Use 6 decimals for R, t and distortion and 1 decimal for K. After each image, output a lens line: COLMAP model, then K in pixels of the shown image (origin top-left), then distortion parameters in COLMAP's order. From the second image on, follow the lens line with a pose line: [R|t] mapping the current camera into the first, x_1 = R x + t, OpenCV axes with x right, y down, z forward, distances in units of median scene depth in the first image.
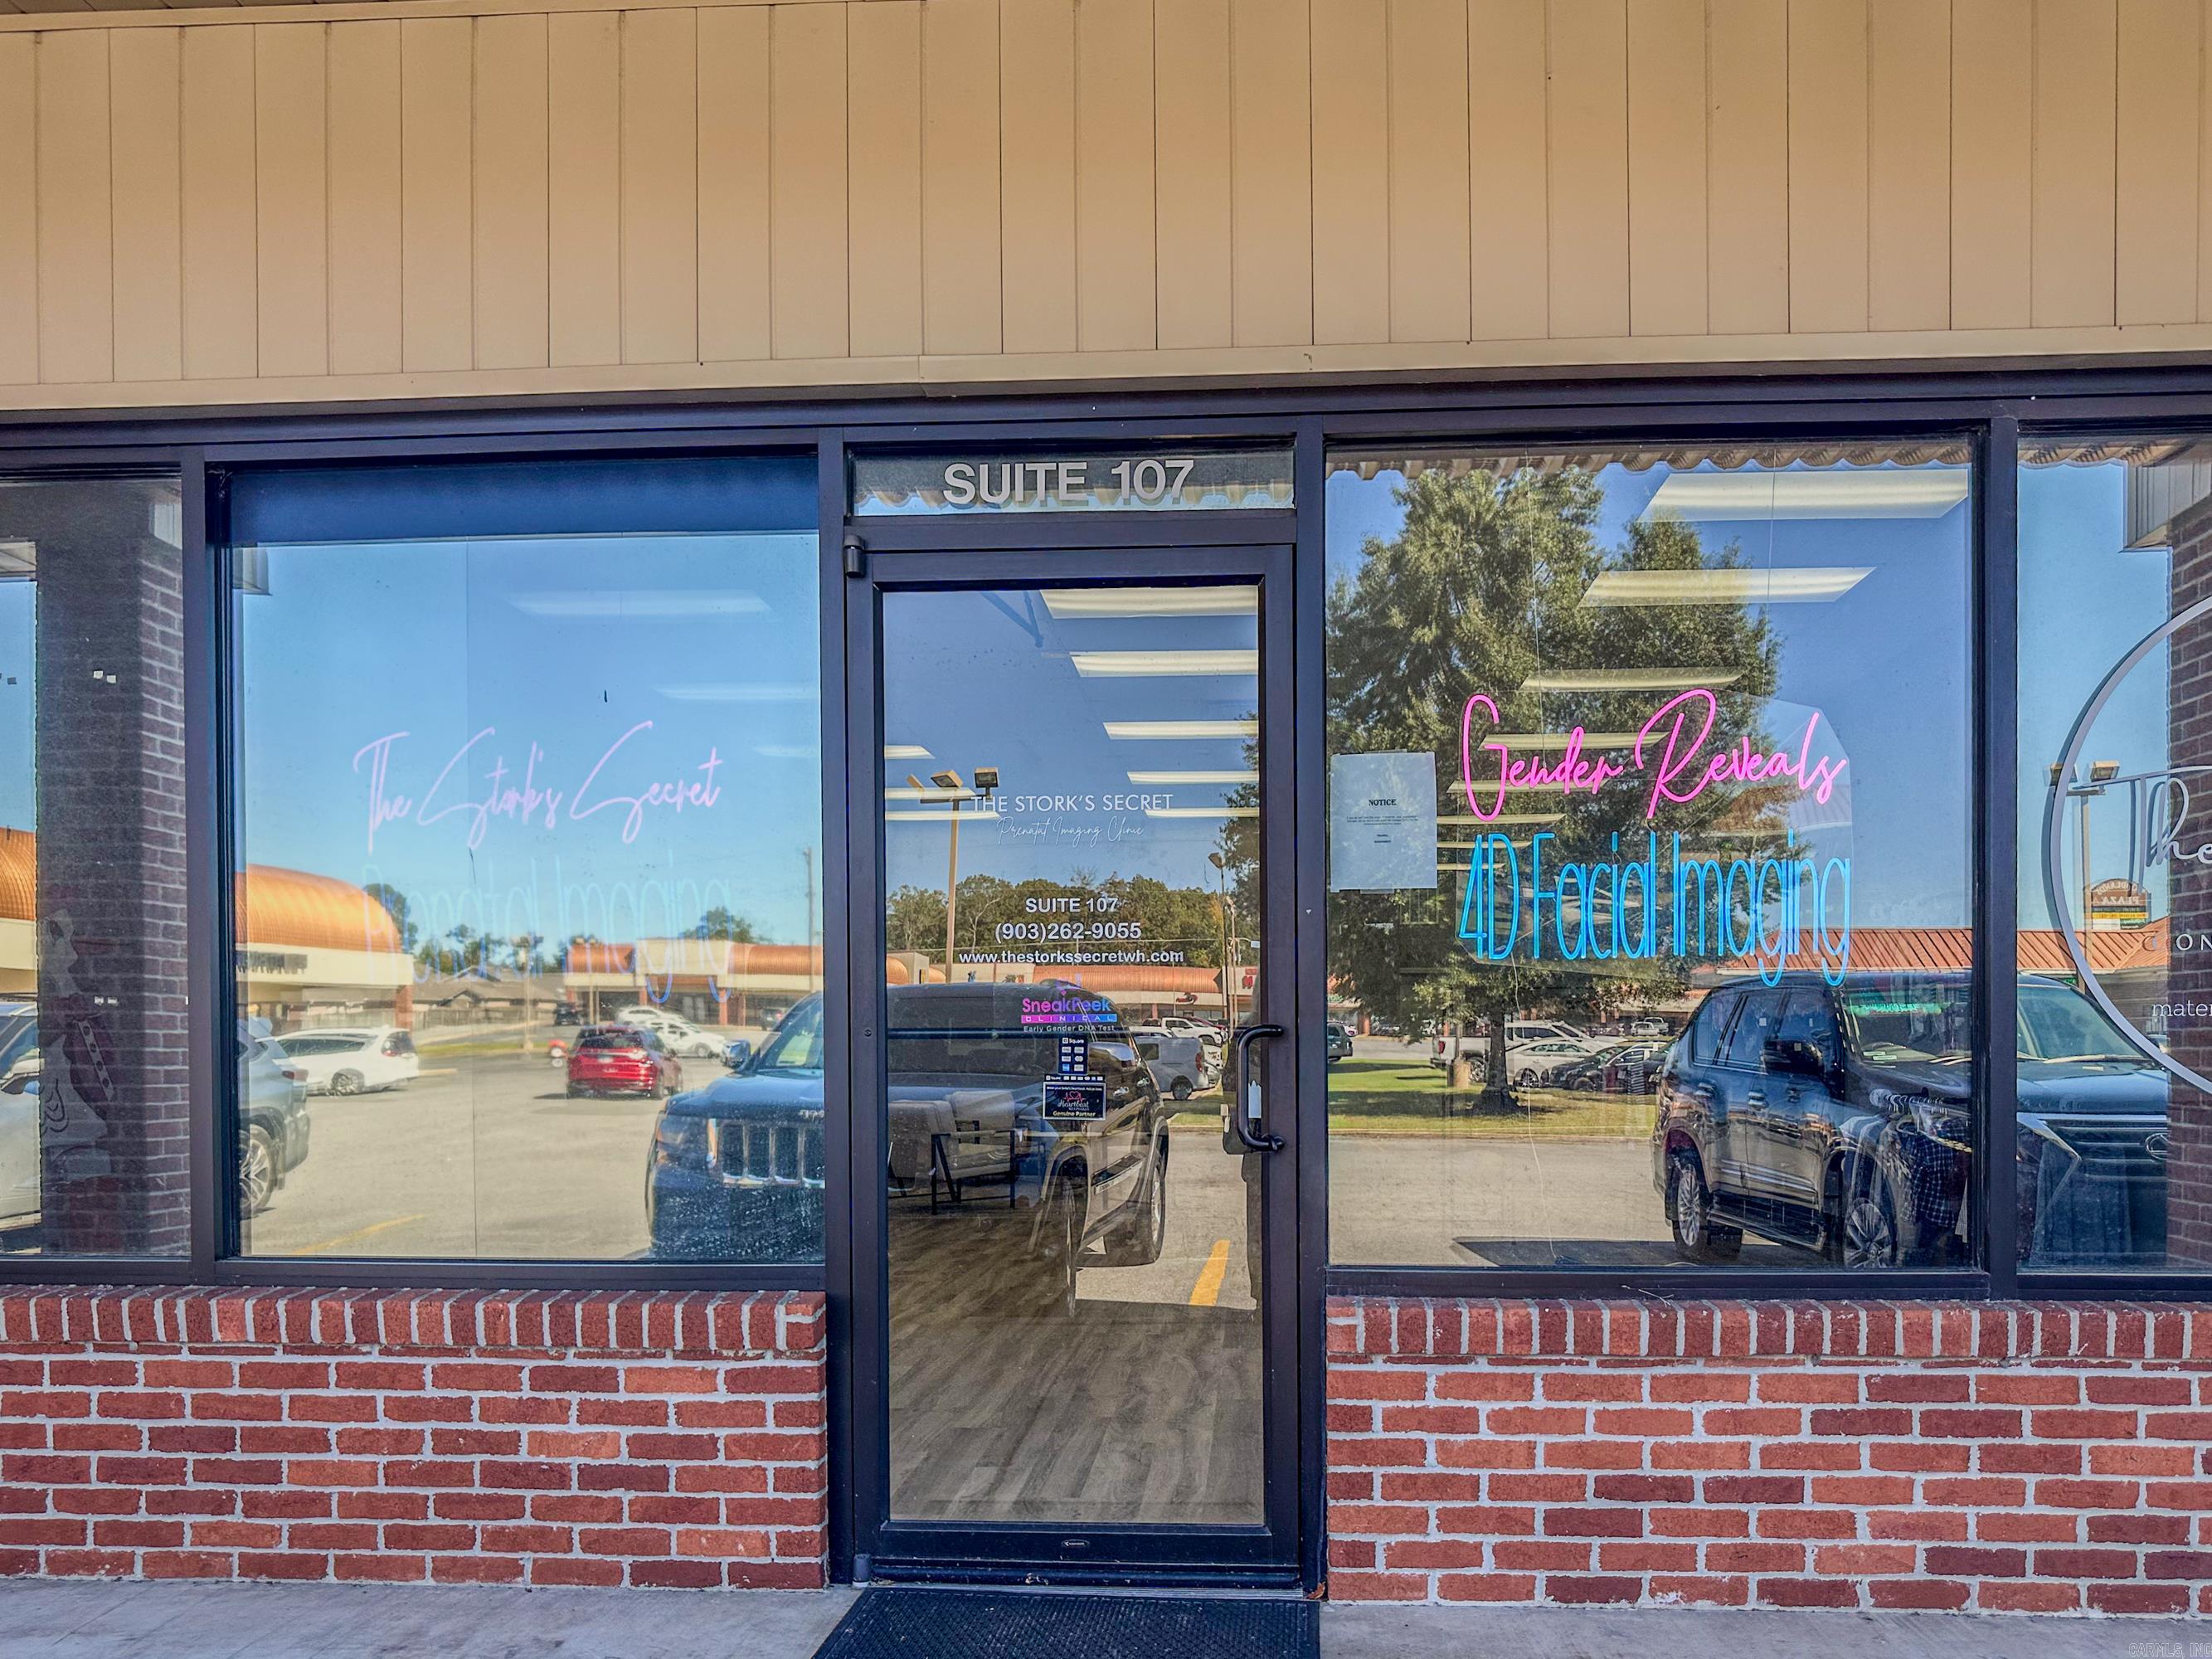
lens RADIAL K [[1586.7, 0, 1105.4], [0, 1586.7, 877.9], [0, 0, 1]] dist [-0.034192, 0.038810]
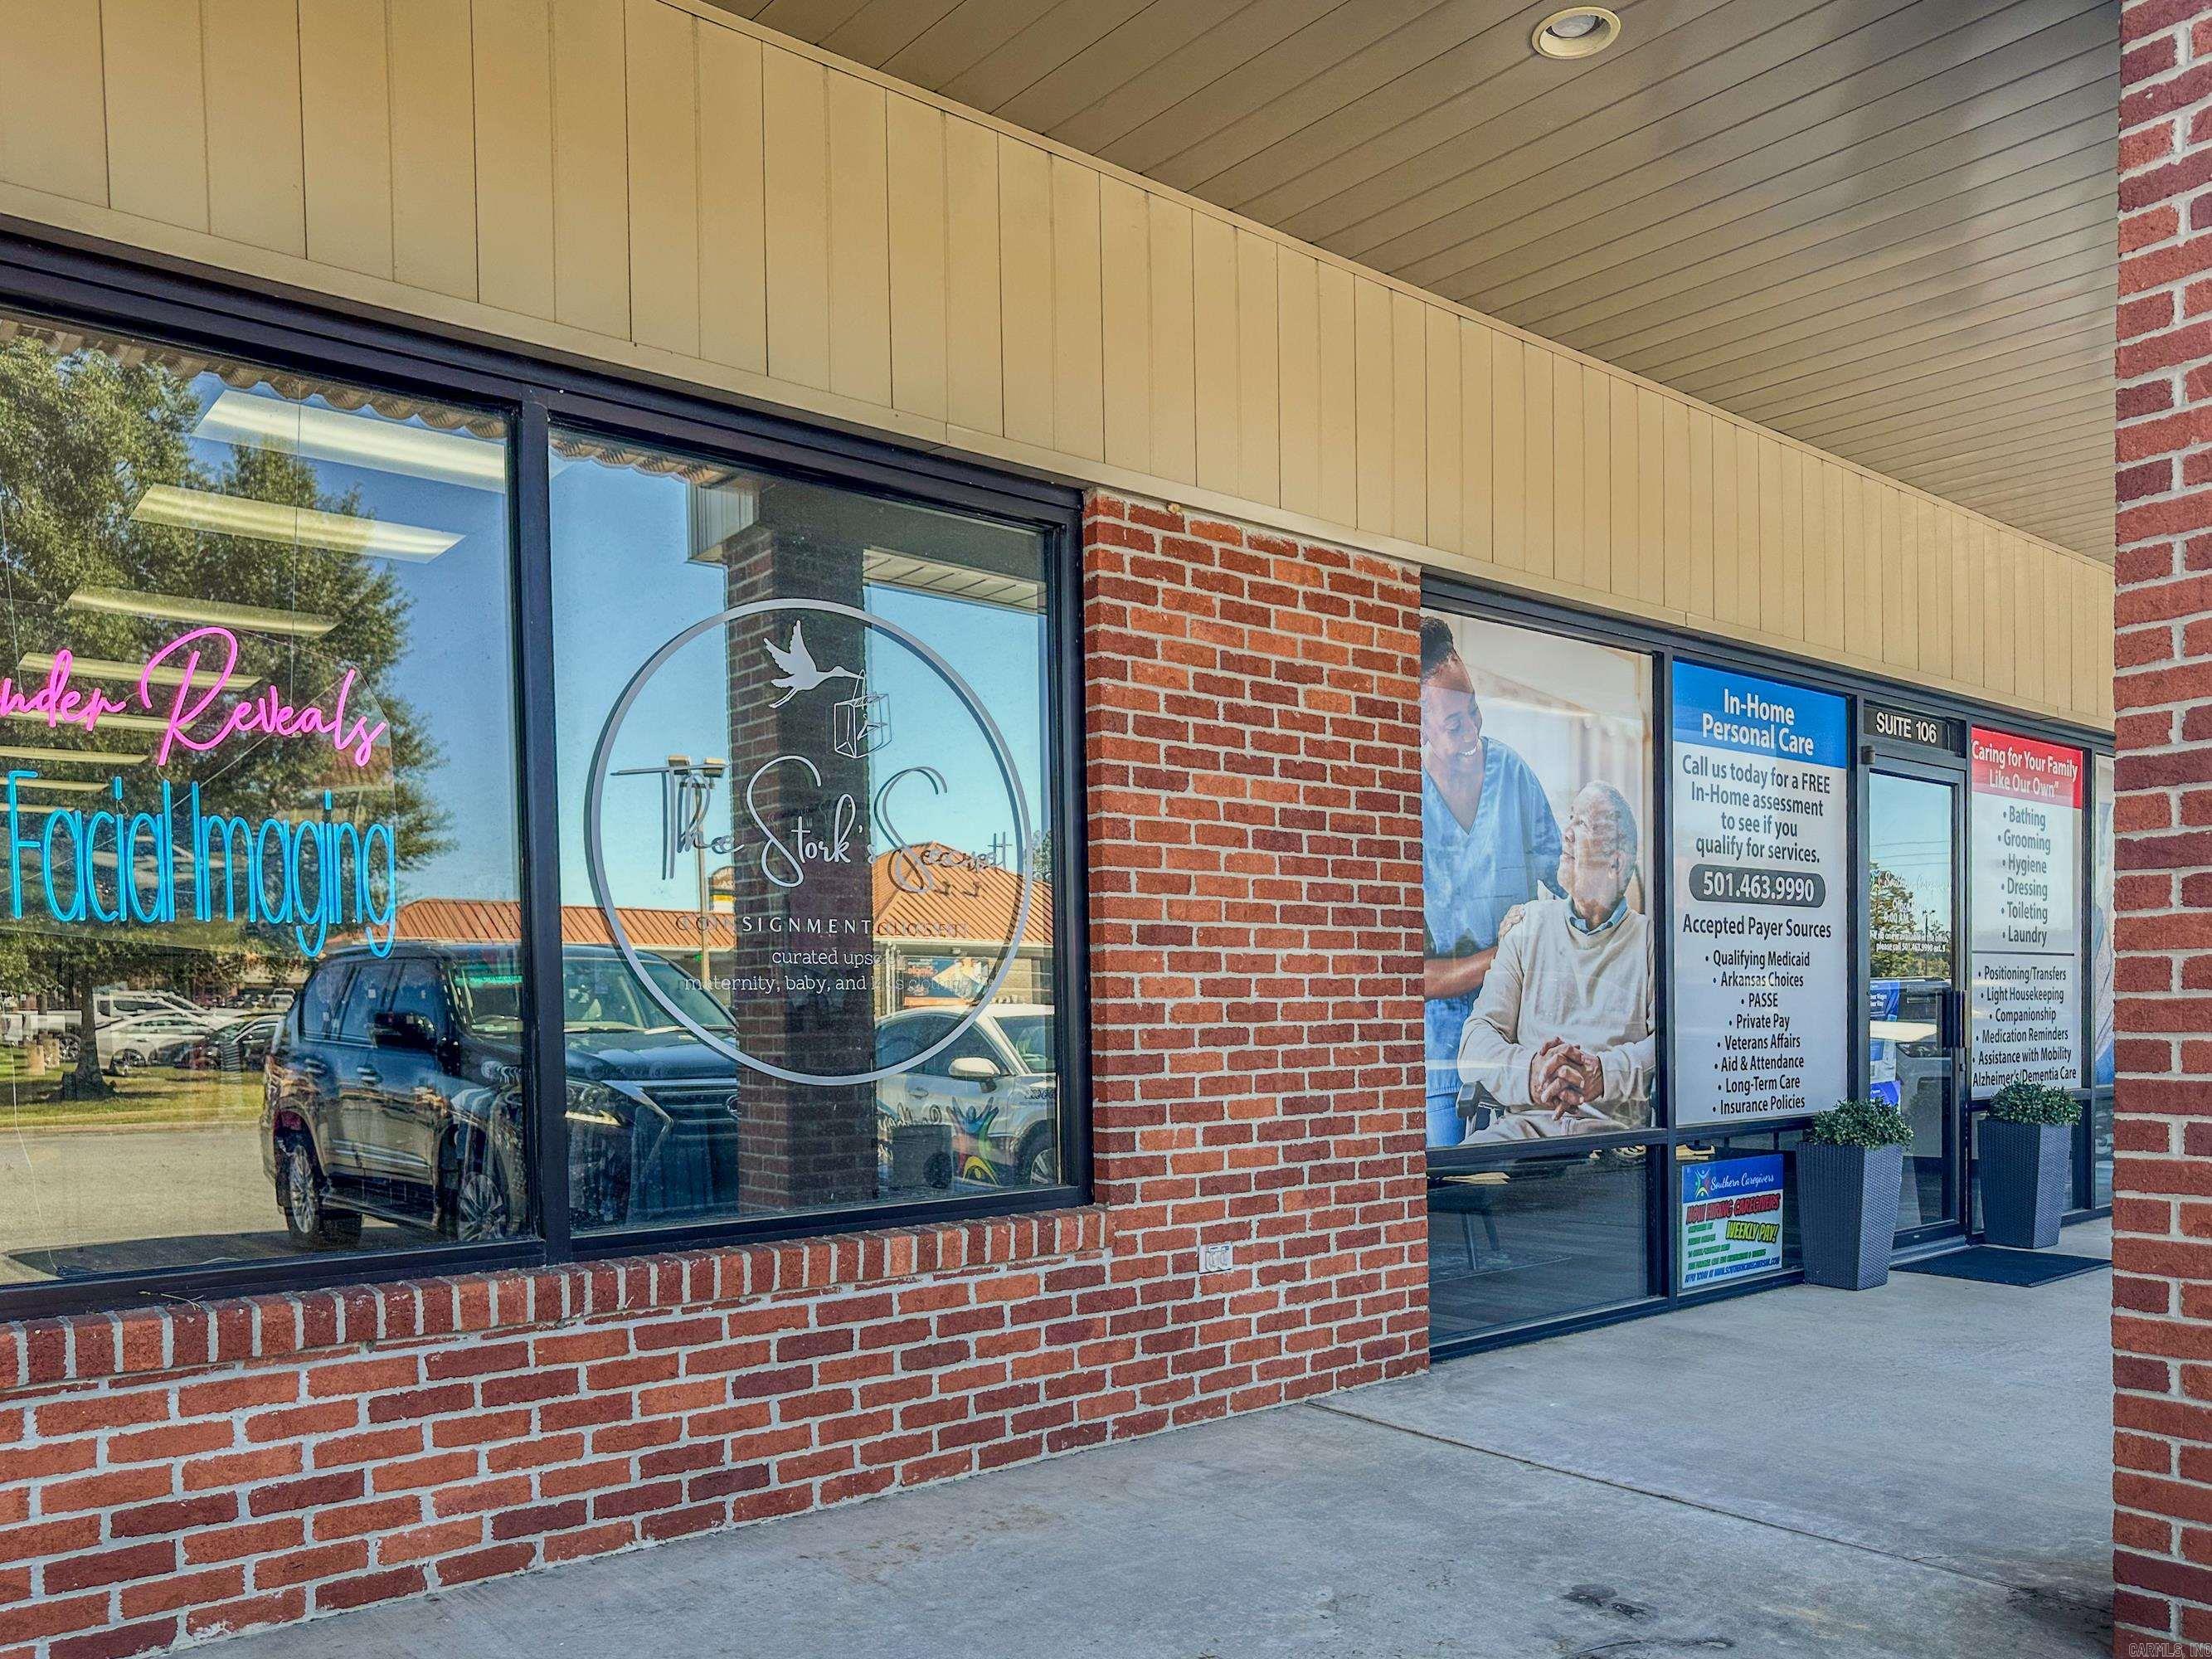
lens RADIAL K [[1583.0, 0, 1106.0], [0, 1583.0, 829.5], [0, 0, 1]] dist [-0.031151, 0.032108]
pose [[0.756204, 0.069974, 0.650584, 0.138910], [-0.062165, 0.997451, -0.035023, -0.002583], [-0.651376, -0.013959, 0.758626, -0.014465]]
